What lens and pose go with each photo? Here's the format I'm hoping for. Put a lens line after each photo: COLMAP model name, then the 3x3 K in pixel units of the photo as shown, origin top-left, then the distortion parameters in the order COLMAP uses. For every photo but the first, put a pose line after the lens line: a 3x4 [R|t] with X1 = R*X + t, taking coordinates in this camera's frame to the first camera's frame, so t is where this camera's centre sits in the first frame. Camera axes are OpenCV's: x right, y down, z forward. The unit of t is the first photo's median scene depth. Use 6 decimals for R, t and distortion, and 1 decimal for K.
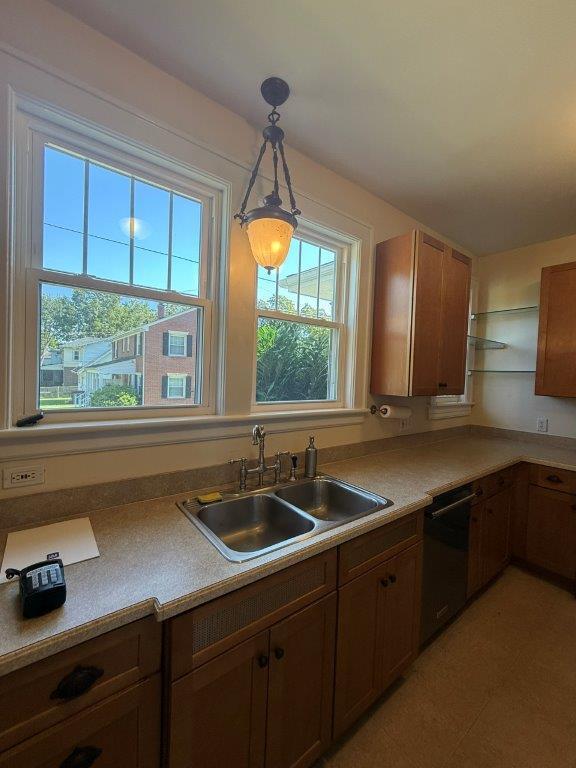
lens RADIAL K [[317.3, 0, 290.1], [0, 317.3, 382.7], [0, 0, 1]] dist [-0.001515, 0.000045]
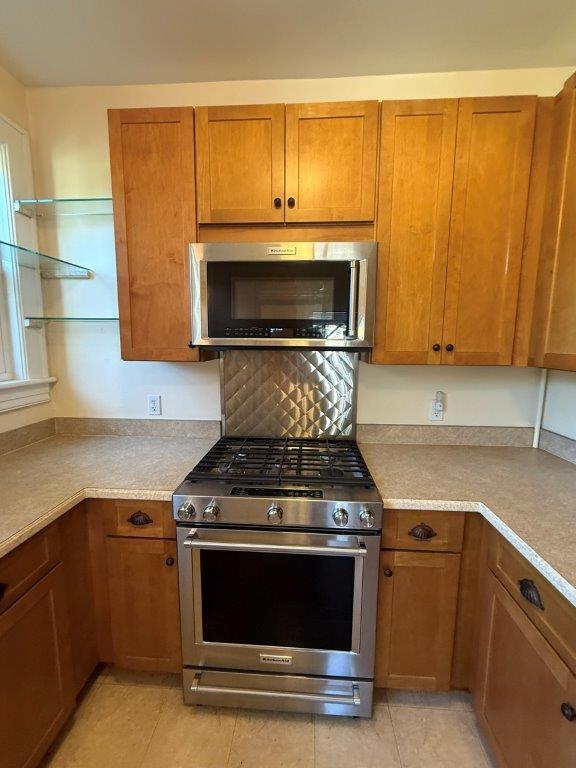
lens RADIAL K [[317.3, 0, 290.1], [0, 317.3, 382.7], [0, 0, 1]] dist [-0.001515, 0.000045]
pose [[0.659017, -0.128758, 0.741025, 0.512770], [0.031614, 0.989109, 0.143748, 0.005781], [-0.751464, -0.071305, 0.655910, 0.383979]]
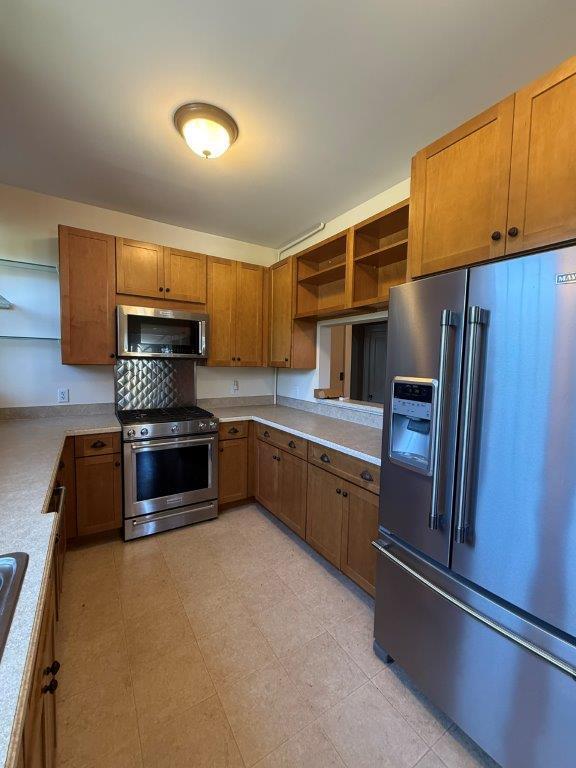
lens RADIAL K [[317.3, 0, 290.1], [0, 317.3, 382.7], [0, 0, 1]] dist [-0.001515, 0.000045]
pose [[0.090028, -0.094195, 0.991475, -0.090363], [0.005379, 0.995549, 0.094094, 0.007777], [-0.995925, -0.003137, 0.090134, 0.233773]]
